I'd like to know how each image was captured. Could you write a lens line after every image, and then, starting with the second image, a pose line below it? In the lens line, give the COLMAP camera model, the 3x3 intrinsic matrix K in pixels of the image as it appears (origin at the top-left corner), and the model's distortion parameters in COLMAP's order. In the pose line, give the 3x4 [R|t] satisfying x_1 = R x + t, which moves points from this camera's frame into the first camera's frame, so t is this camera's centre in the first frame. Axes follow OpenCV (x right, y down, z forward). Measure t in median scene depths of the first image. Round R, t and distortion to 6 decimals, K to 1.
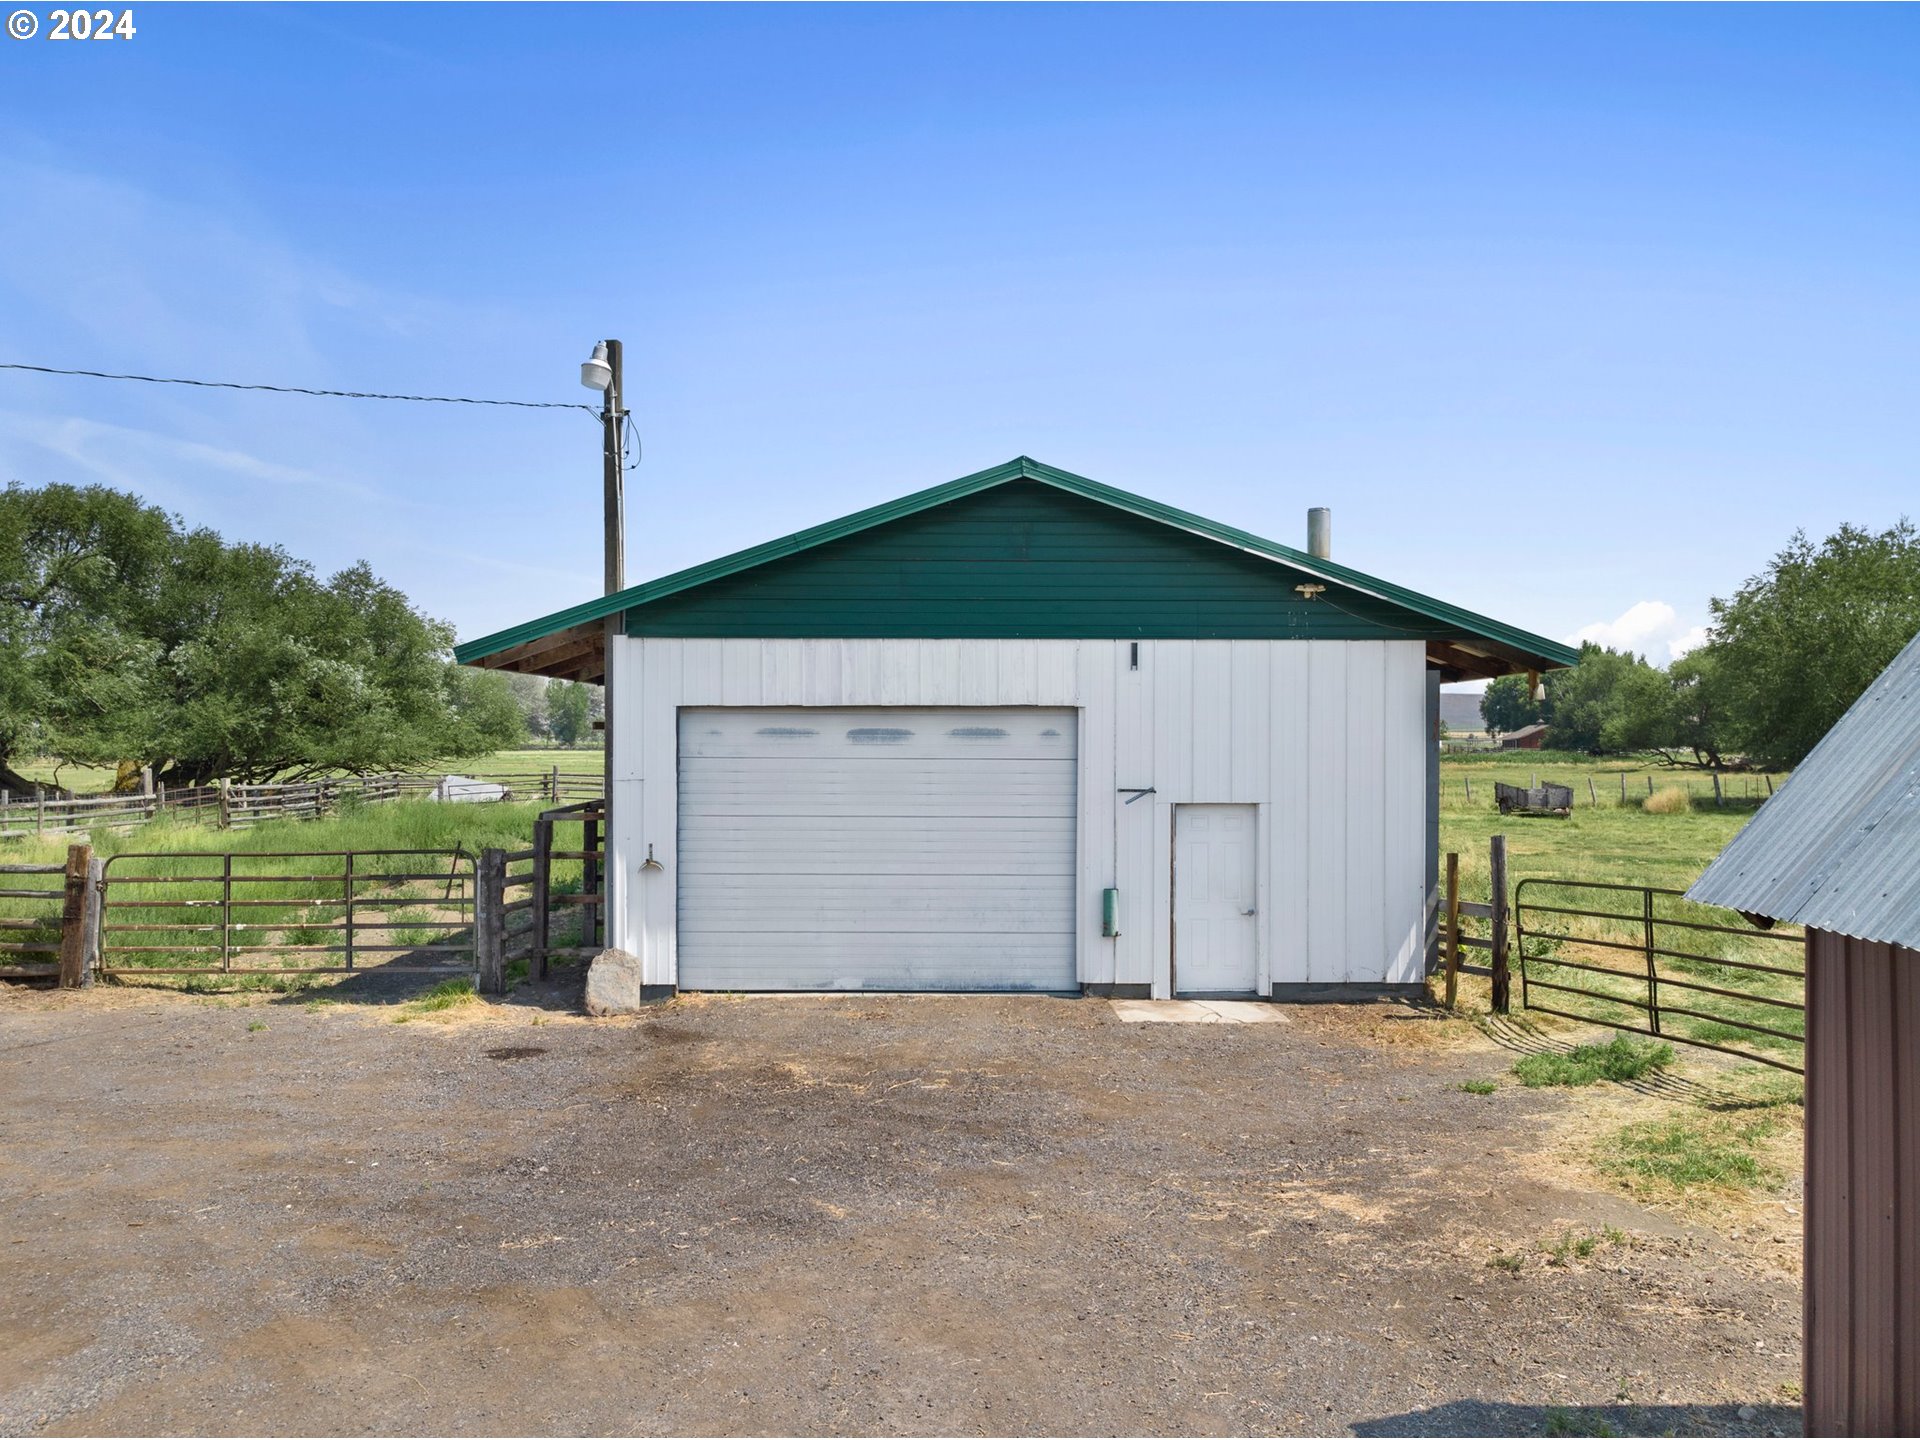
lens RADIAL K [[1347.0, 0, 961.9], [0, 1347.0, 717.9], [0, 0, 1]] dist [-0.034603, -0.001793]
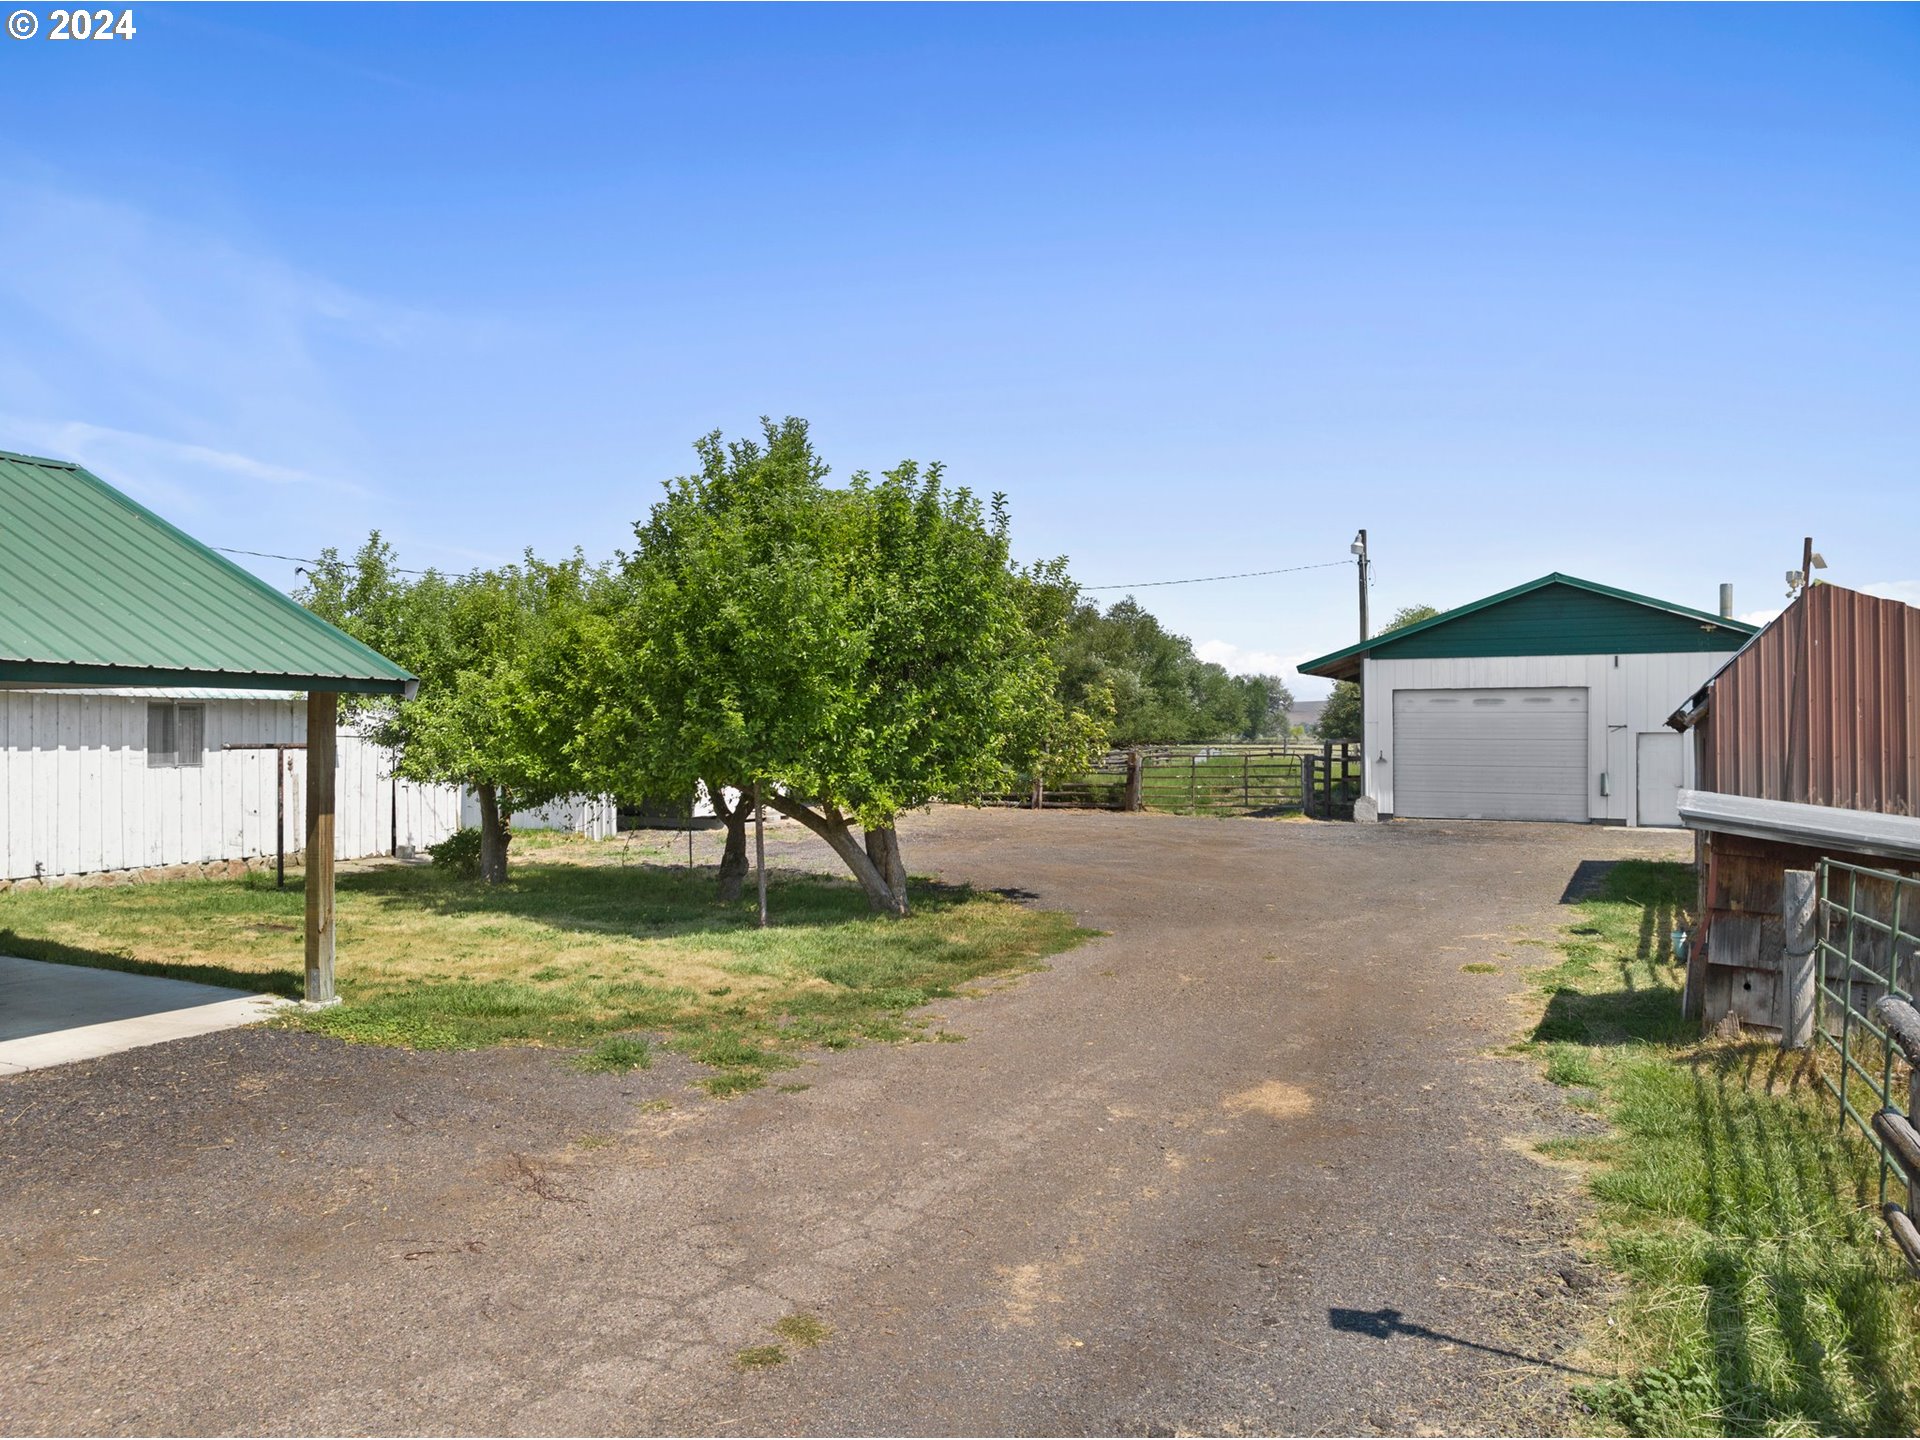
lens RADIAL K [[1347.0, 0, 958.3], [0, 1347.0, 716.1], [0, 0, 1]] dist [-0.034603, -0.001793]
pose [[0.881502, -0.007308, -0.472124, 0.204446], [0.007255, 0.999972, -0.001932, 0.034209], [0.472124, -0.001722, 0.881530, -1.307207]]
